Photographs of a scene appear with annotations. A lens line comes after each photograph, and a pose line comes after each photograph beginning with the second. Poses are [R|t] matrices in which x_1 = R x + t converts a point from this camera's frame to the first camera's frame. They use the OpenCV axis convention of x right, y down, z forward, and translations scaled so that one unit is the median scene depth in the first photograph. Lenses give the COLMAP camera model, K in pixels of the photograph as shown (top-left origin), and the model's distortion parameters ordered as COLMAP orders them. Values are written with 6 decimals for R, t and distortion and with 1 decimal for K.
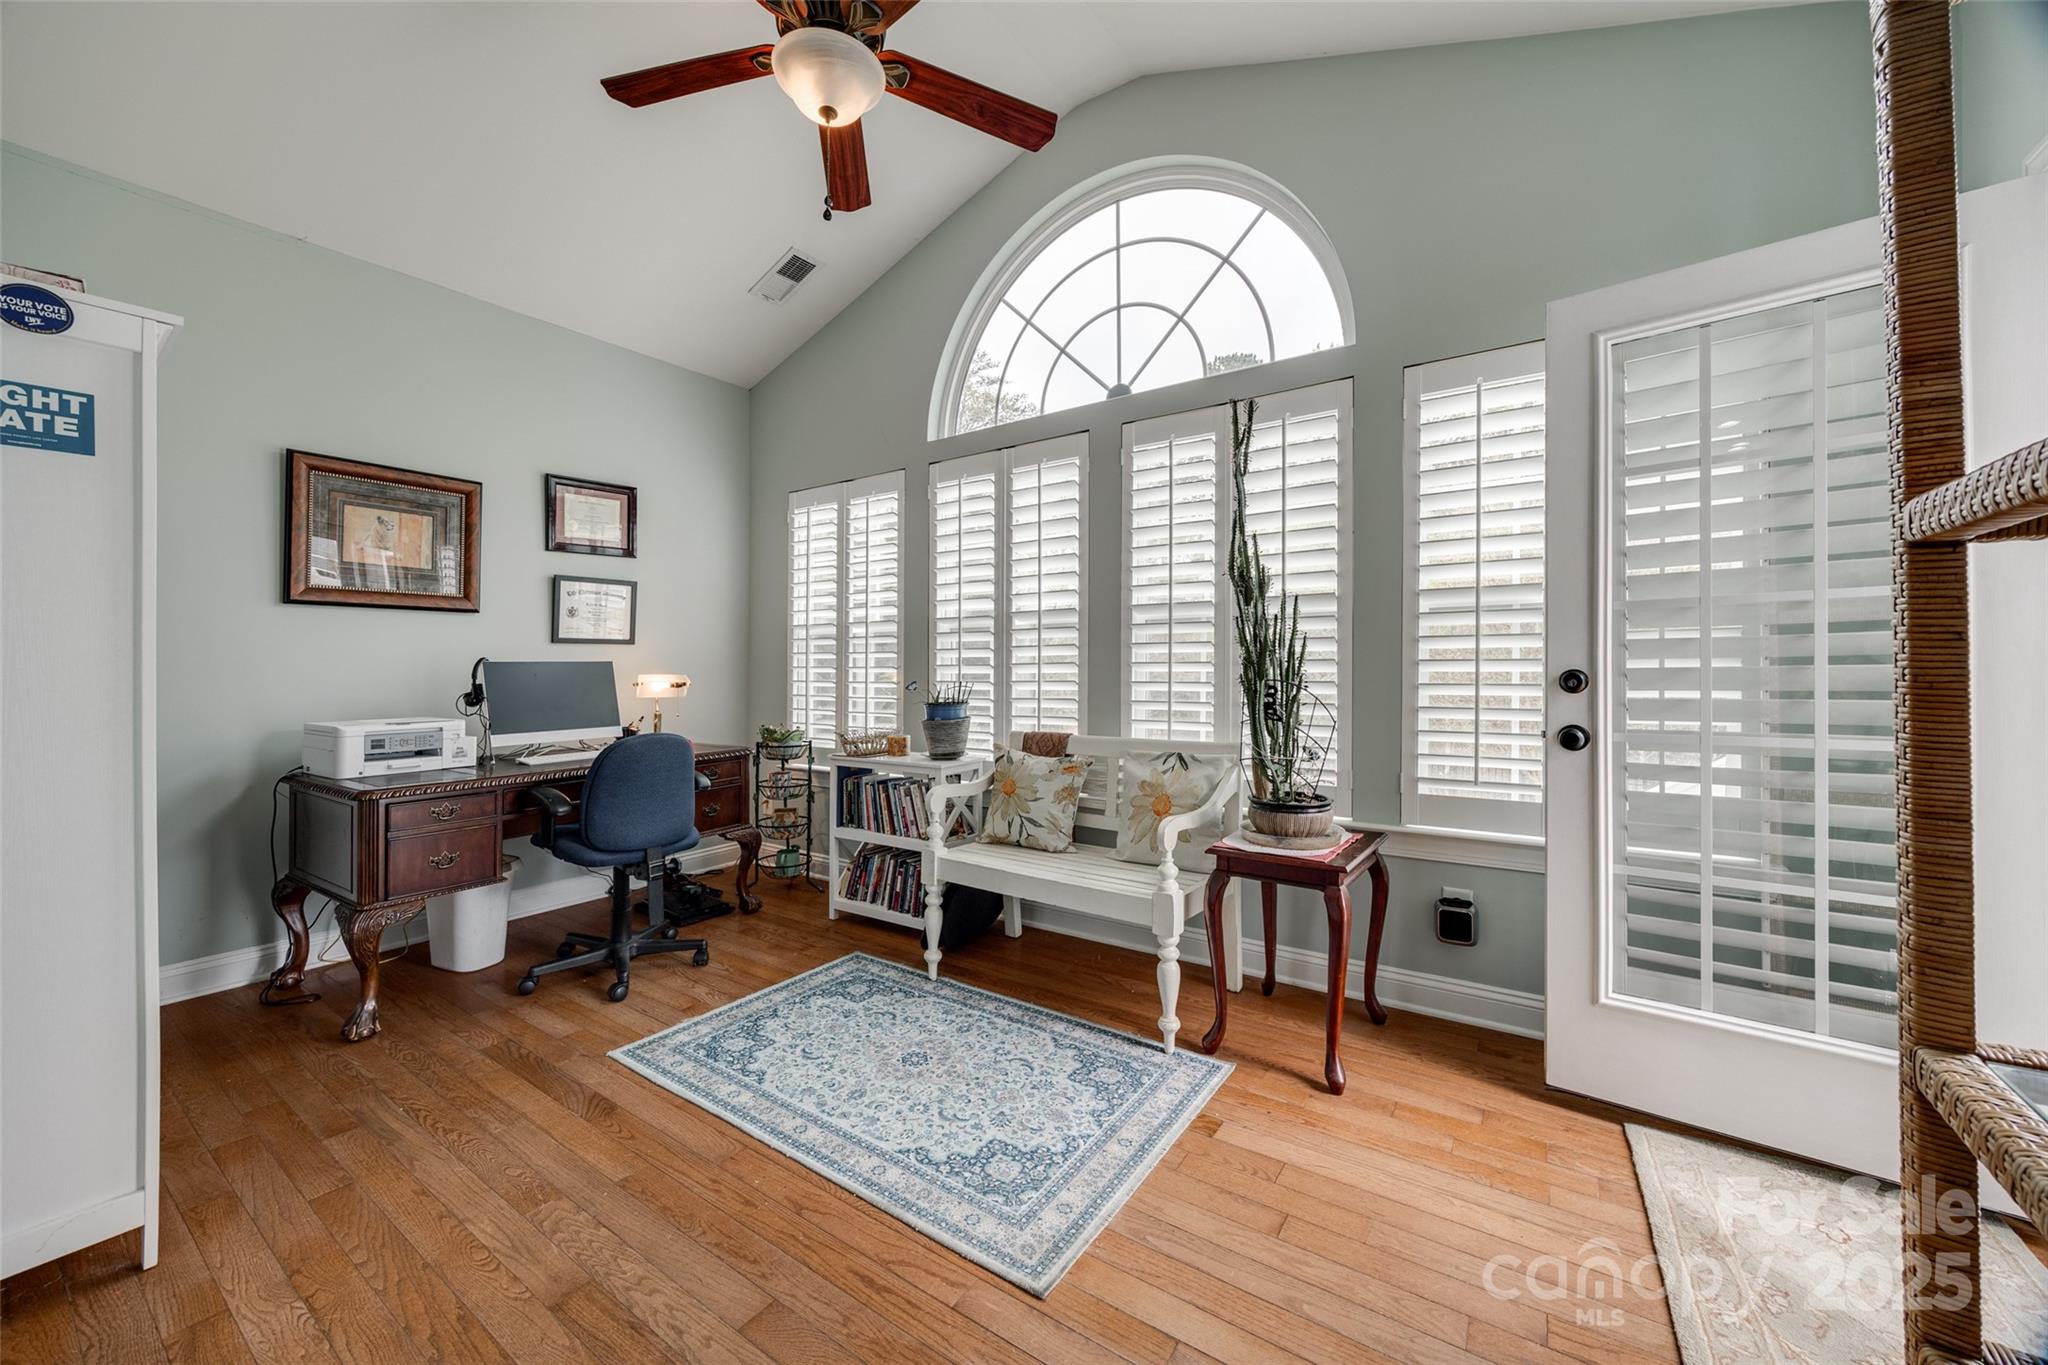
lens RADIAL K [[782.0, 0, 1008.1], [0, 782.0, 684.8], [0, 0, 1]] dist [-0.001436, 0.000249]
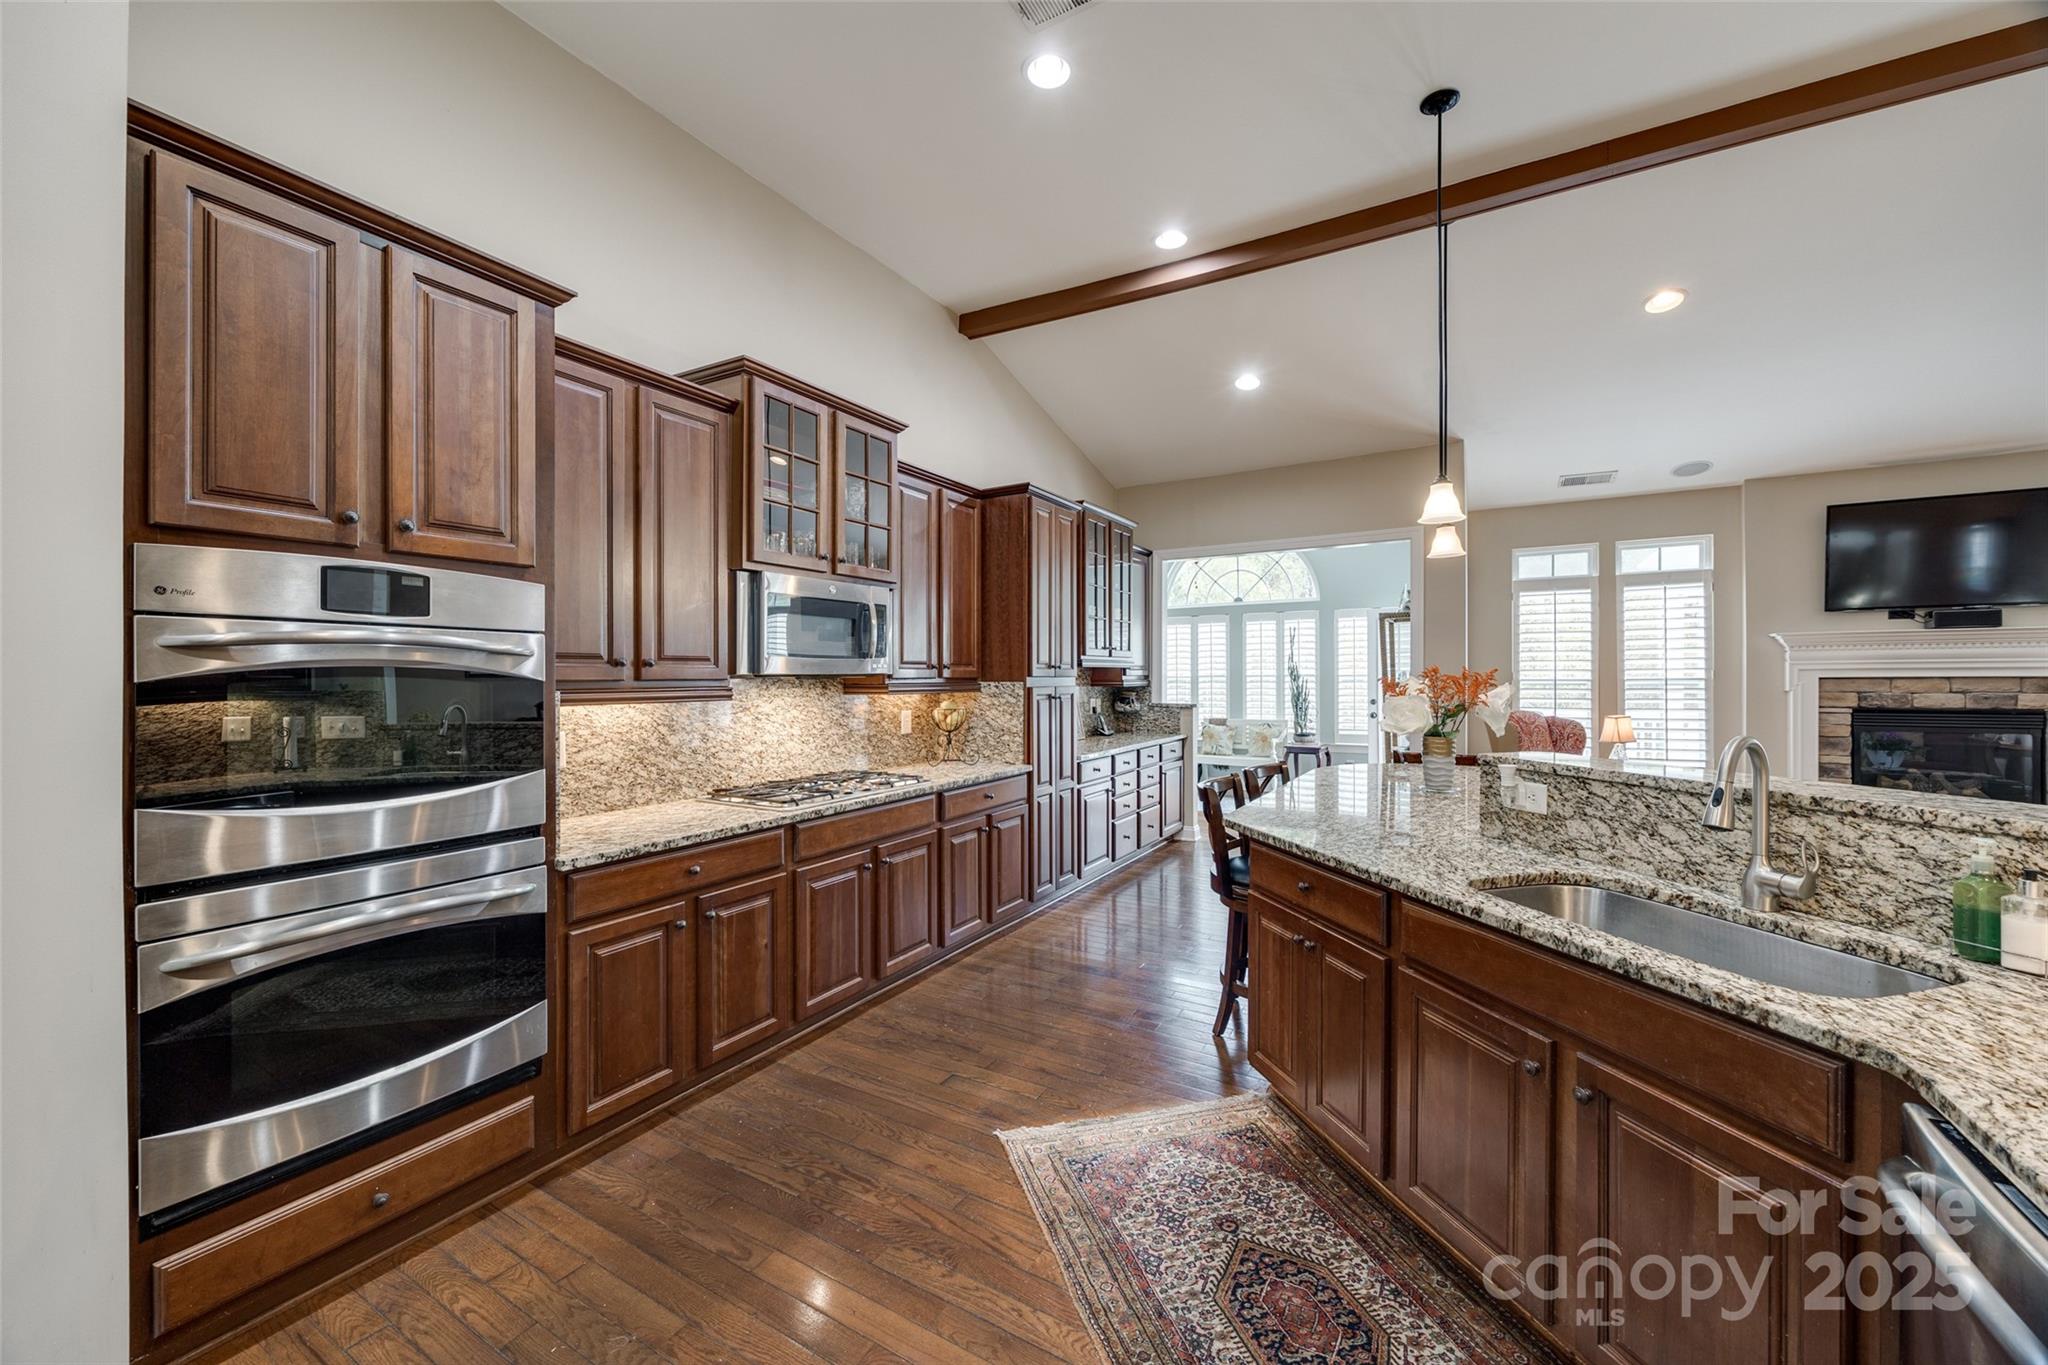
lens RADIAL K [[782.0, 0, 1023.7], [0, 782.0, 680.1], [0, 0, 1]] dist [-0.001436, 0.000249]
pose [[0.995635, -0.001704, 0.093320, -1.472743], [0.003016, 0.999899, -0.013921, -0.065762], [-0.093287, 0.014142, 0.995539, -2.879279]]
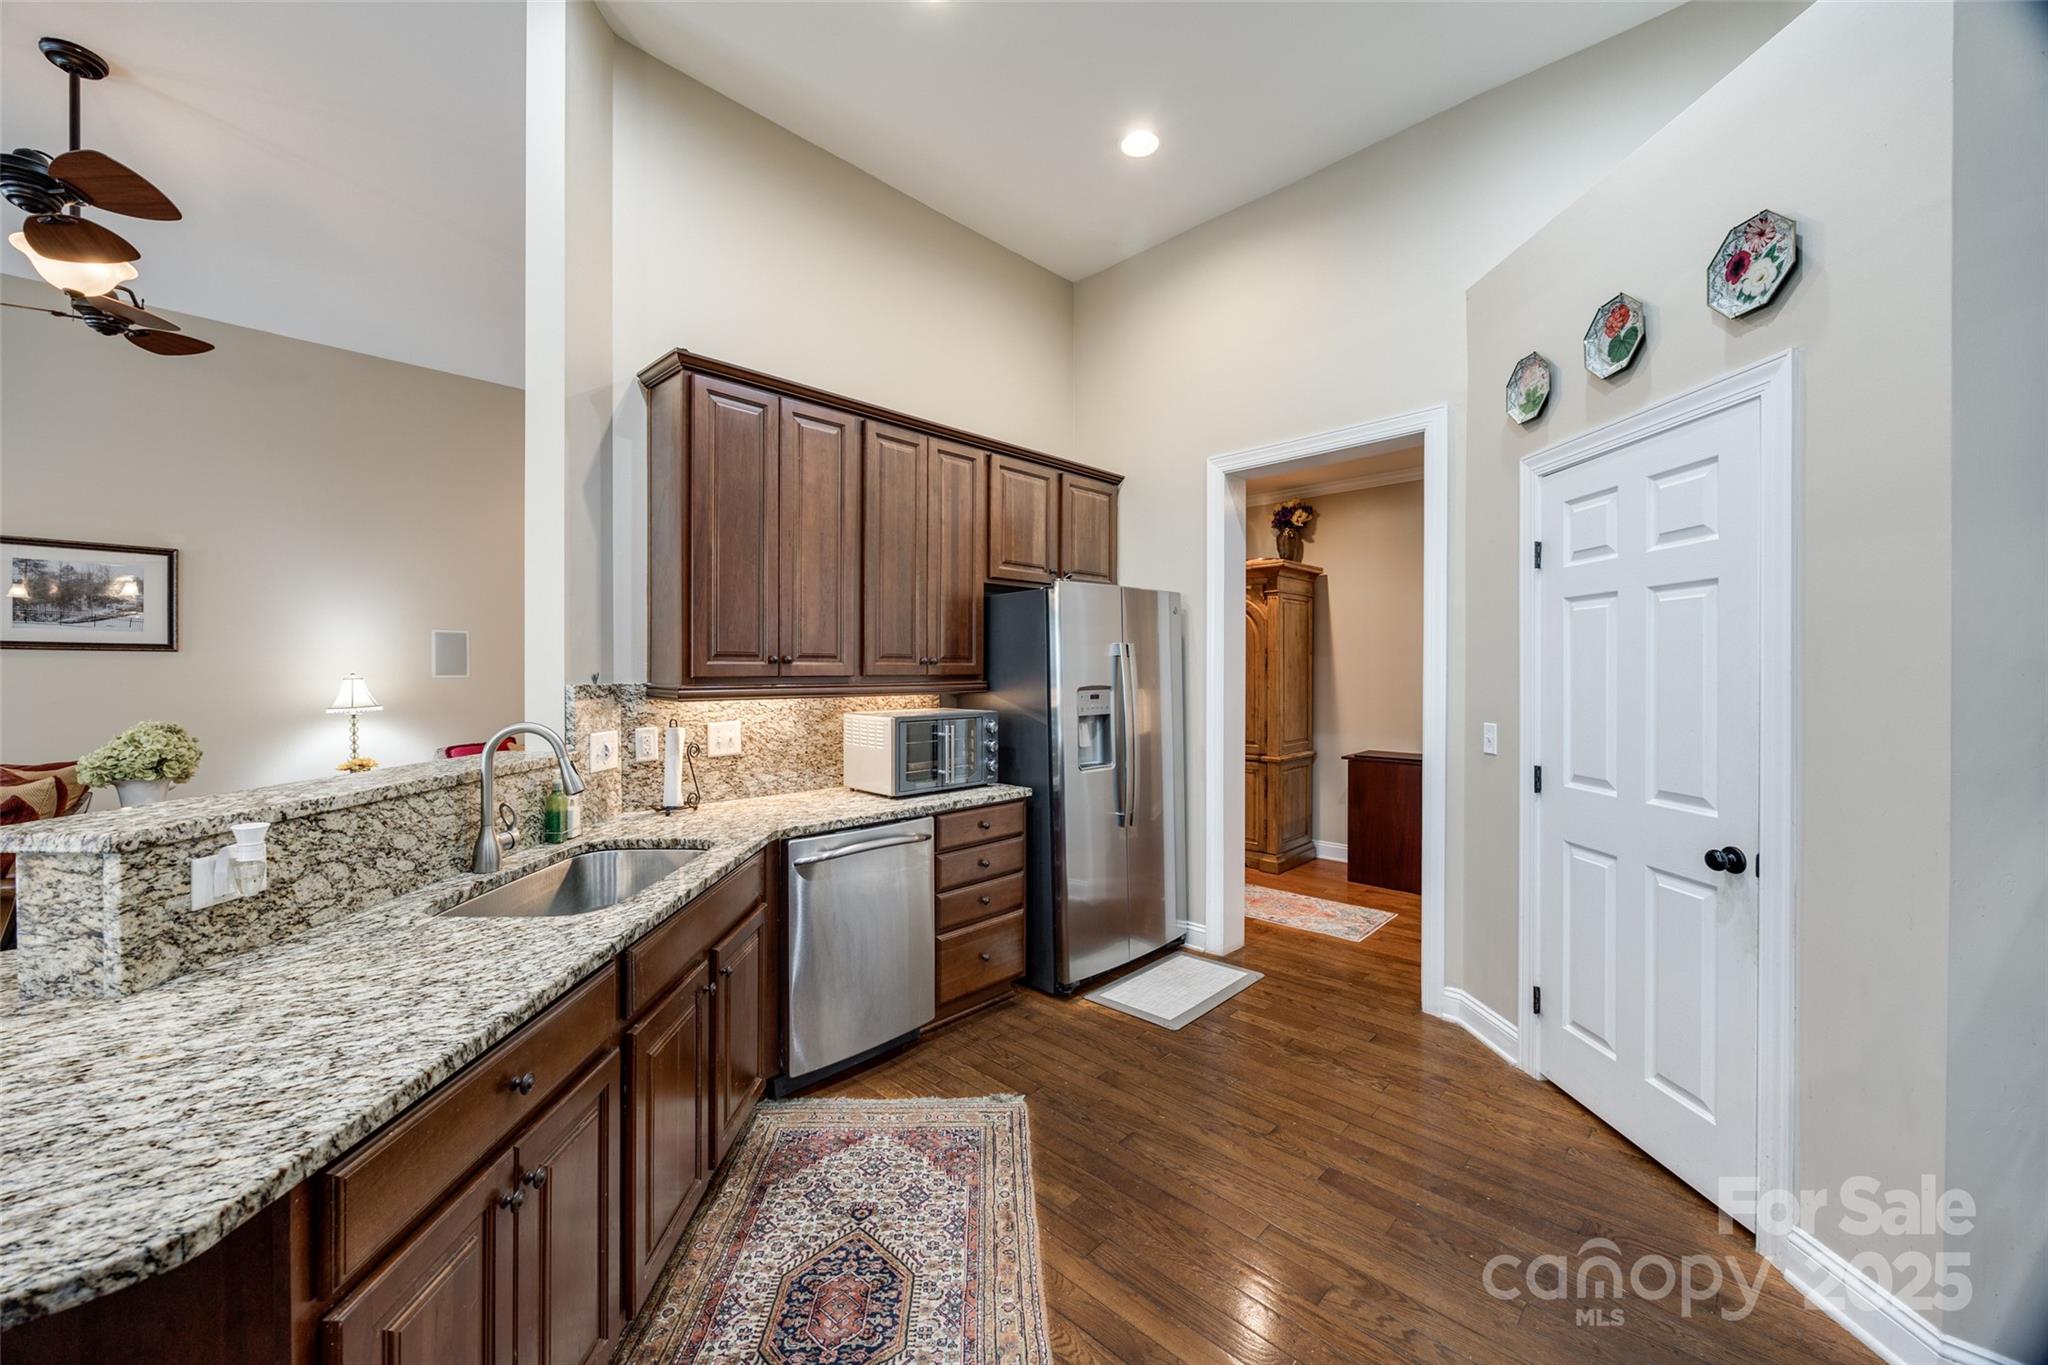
lens RADIAL K [[782.0, 0, 1013.6], [0, 782.0, 679.3], [0, 0, 1]] dist [-0.001436, 0.000249]
pose [[-0.988975, 0.000172, 0.148083, -1.412292], [0.004066, 0.999654, 0.025992, -0.093425], [-0.148028, 0.026308, -0.988633, -1.311056]]
